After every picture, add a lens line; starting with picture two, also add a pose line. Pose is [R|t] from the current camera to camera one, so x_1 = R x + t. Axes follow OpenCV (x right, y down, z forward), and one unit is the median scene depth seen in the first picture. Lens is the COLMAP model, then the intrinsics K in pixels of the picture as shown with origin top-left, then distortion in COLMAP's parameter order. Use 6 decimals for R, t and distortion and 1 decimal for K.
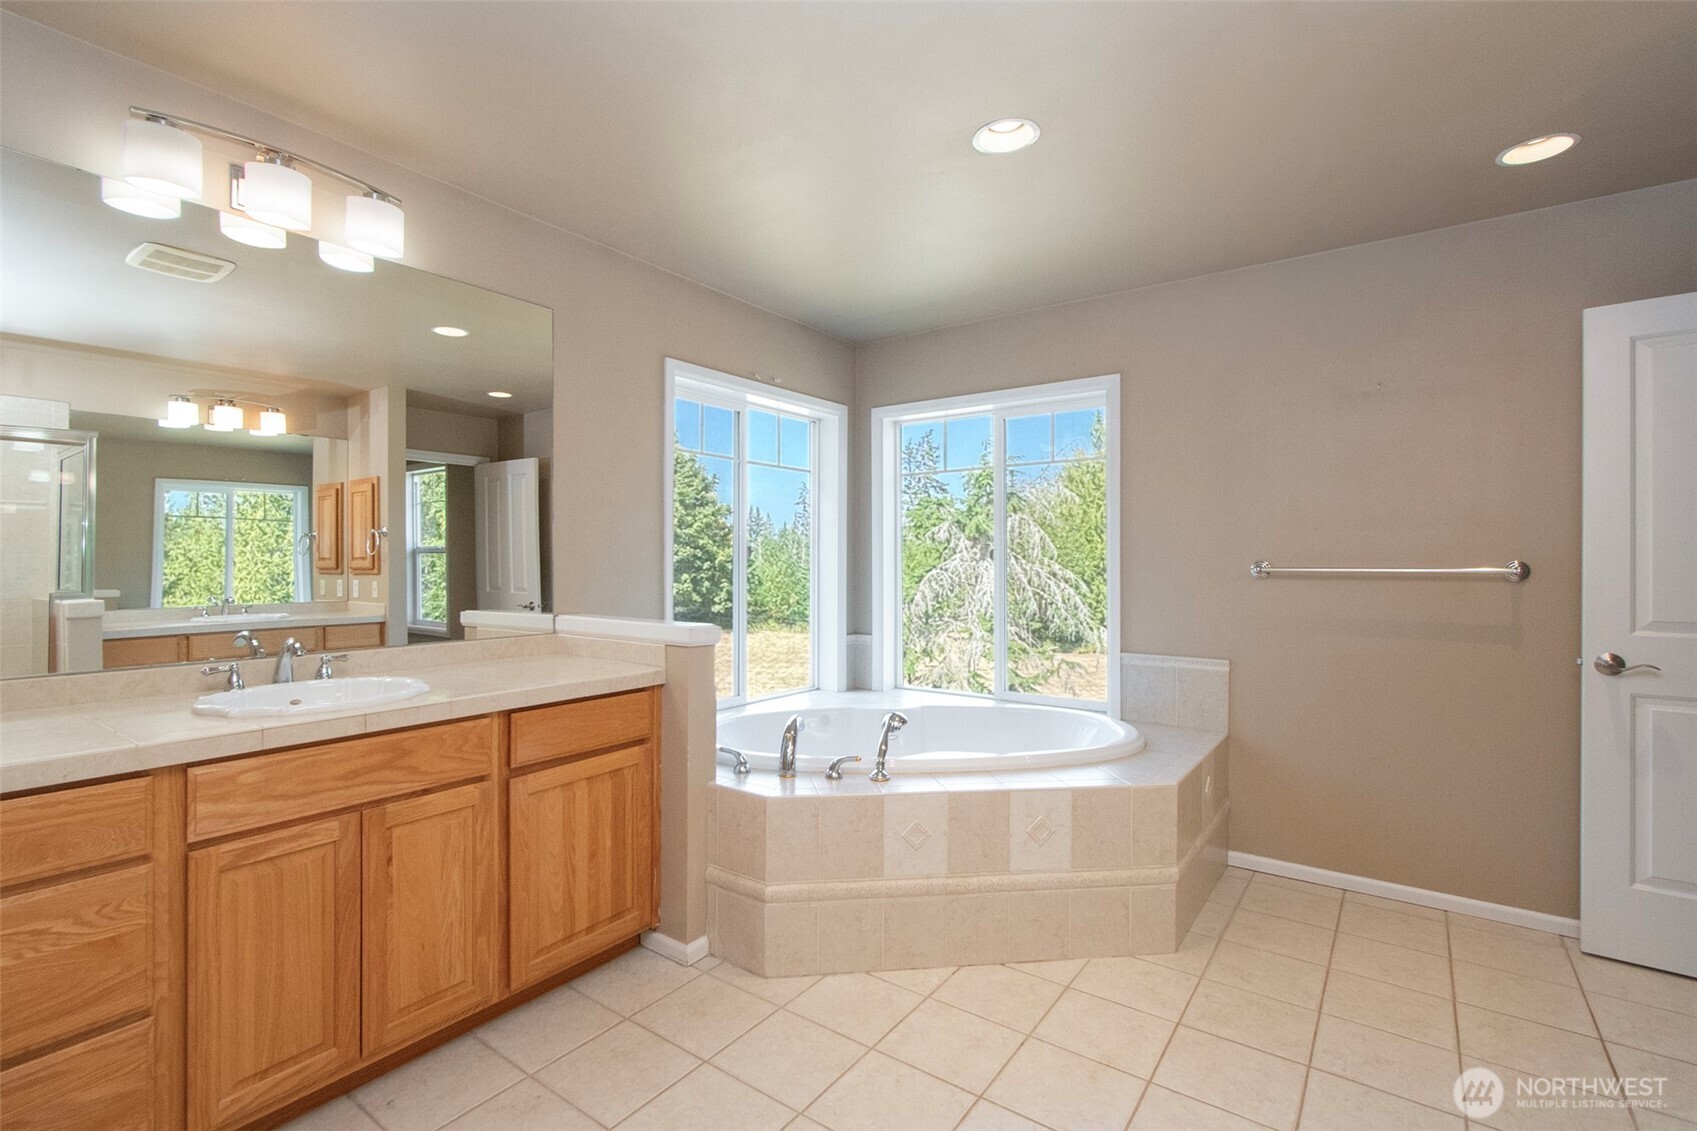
lens RADIAL K [[755.9, 0, 851.2], [0, 755.9, 566.2], [0, 0, 1]] dist [-0.000170, -0.001789]
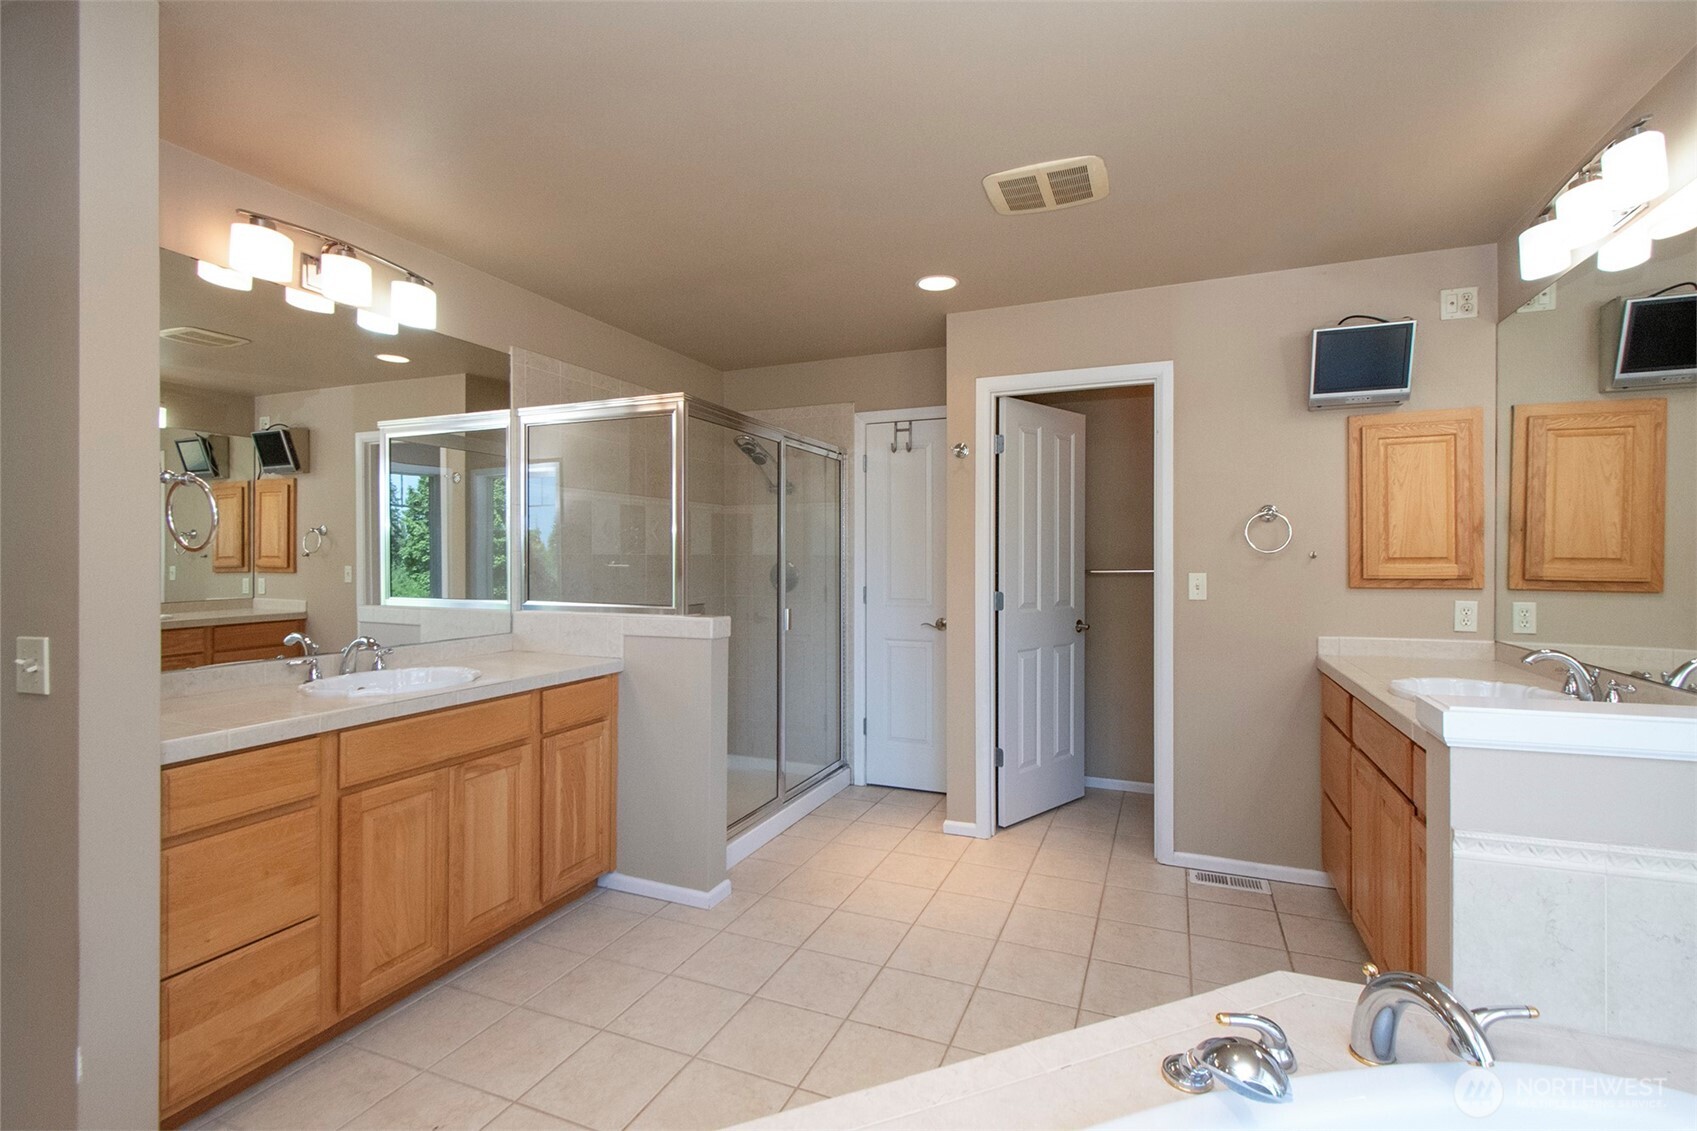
lens RADIAL K [[755.9, 0, 849.9], [0, 755.9, 563.9], [0, 0, 1]] dist [-0.000170, -0.001789]
pose [[0.972128, -0.000164, 0.234452, -0.225283], [0.001299, 0.999988, -0.004686, -0.017142], [-0.234448, 0.004860, 0.972116, -0.371764]]
